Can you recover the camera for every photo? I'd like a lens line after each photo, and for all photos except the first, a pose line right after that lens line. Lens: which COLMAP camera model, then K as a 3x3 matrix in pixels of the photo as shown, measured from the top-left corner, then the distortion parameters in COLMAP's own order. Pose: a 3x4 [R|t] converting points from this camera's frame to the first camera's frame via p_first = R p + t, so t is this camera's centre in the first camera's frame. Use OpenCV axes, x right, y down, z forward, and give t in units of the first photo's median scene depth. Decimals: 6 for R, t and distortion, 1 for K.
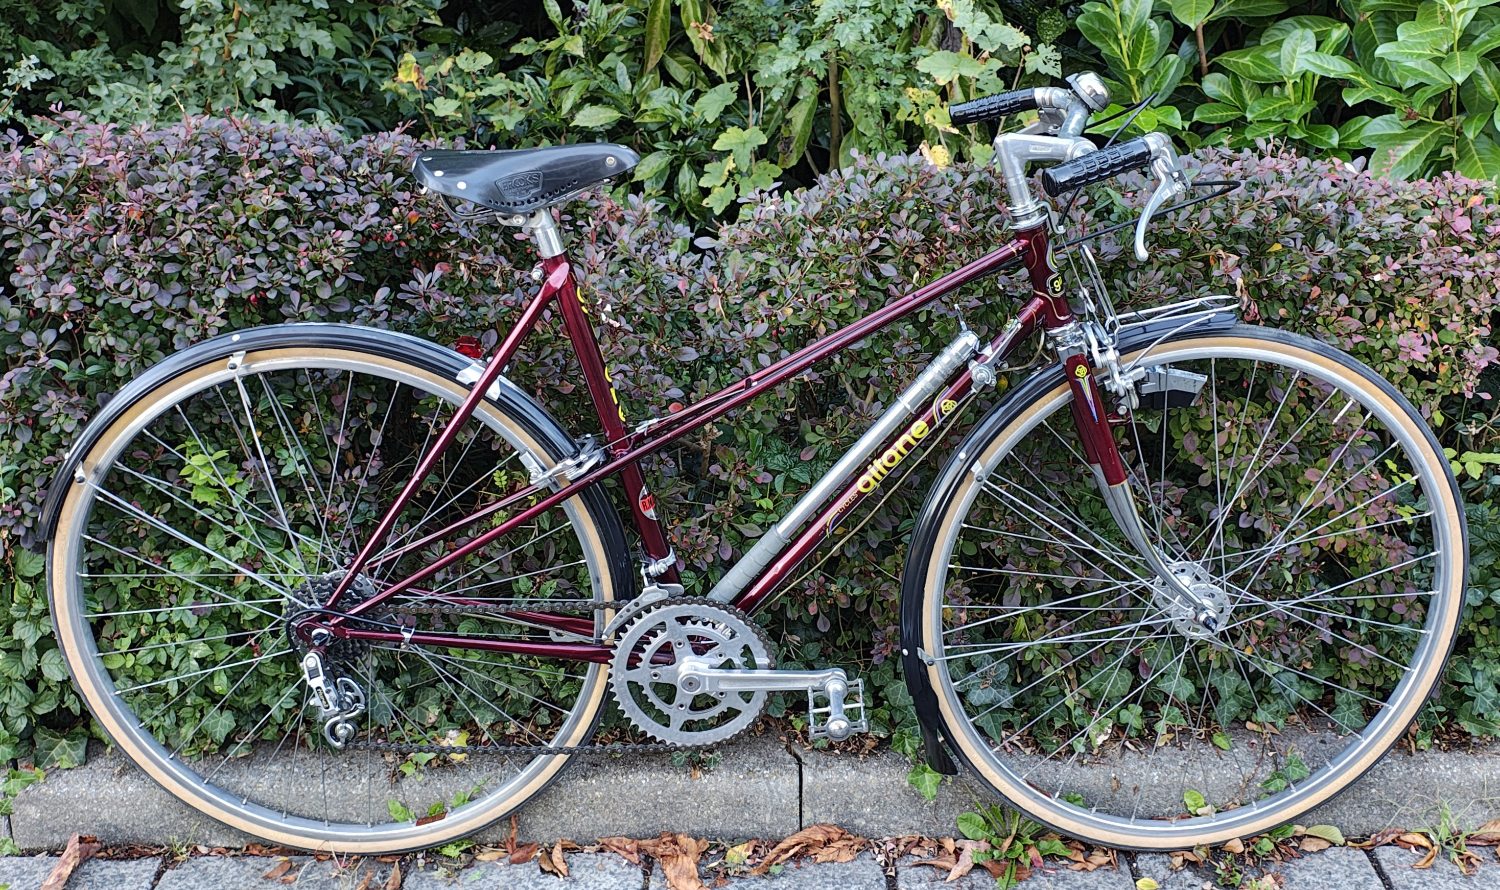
lens RADIAL K [[1073.4, 0, 750.0], [0, 1073.4, 445.0], [0, 0, 1]] dist [0.000832, 0.000068]
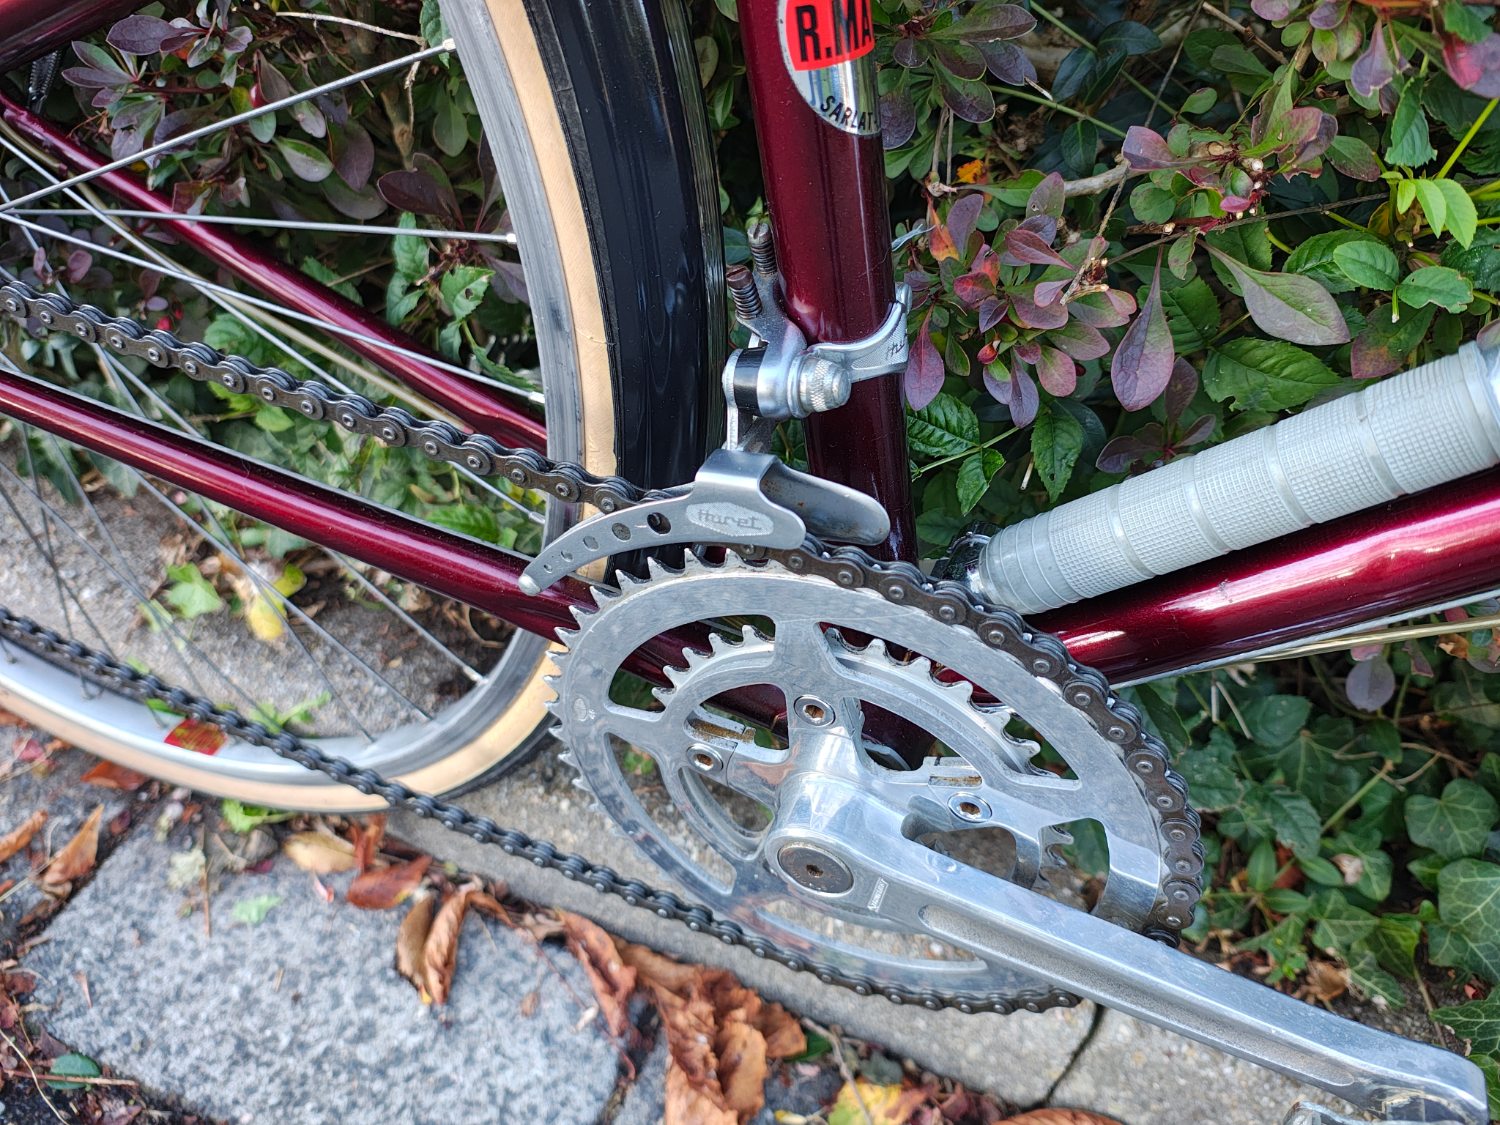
lens RADIAL K [[1129.6, 0, 750.0], [0, 1129.6, 562.5], [0, 0, 1]] dist [0.003709, 0.000928]
pose [[0.929413, 0.323933, -0.176801, -0.045403], [-0.221677, 0.873064, 0.434302, 0.052983], [0.295044, -0.364453, 0.883246, 0.786406]]
